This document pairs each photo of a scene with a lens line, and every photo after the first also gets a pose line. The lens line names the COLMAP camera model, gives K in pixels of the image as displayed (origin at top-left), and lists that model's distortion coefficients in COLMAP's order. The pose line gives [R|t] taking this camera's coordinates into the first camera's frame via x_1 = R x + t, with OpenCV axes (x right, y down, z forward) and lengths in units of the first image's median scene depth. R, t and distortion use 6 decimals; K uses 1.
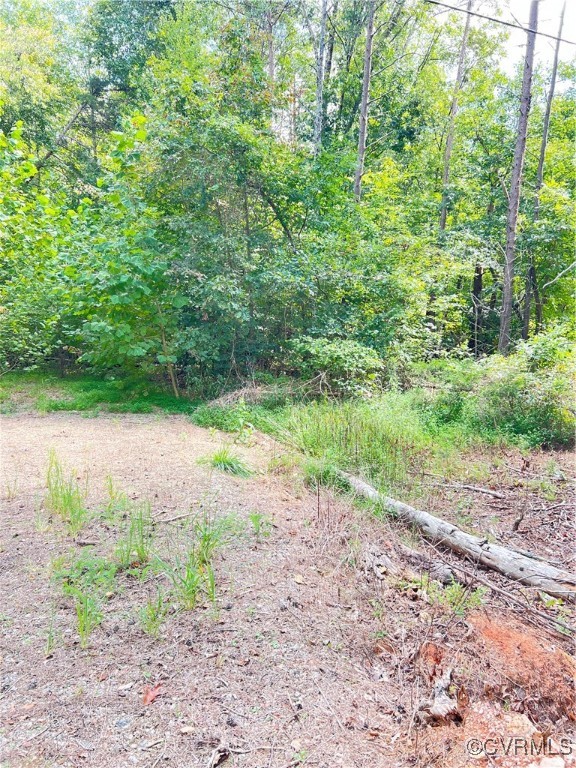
lens RADIAL K [[615.4, 0, 288.0], [0, 615.4, 384.0], [0, 0, 1]] dist [0.179614, -0.210149]
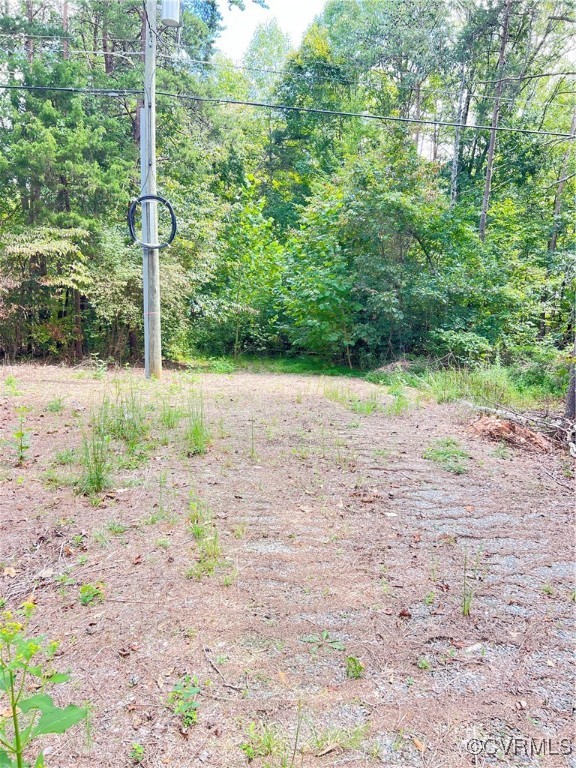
lens RADIAL K [[615.4, 0, 288.0], [0, 615.4, 384.0], [0, 0, 1]] dist [0.179614, -0.210149]
pose [[0.979657, 0.030424, -0.198358, -0.029393], [-0.029722, 0.999537, 0.006515, 0.059778], [0.198464, -0.000487, 0.980108, -0.597369]]
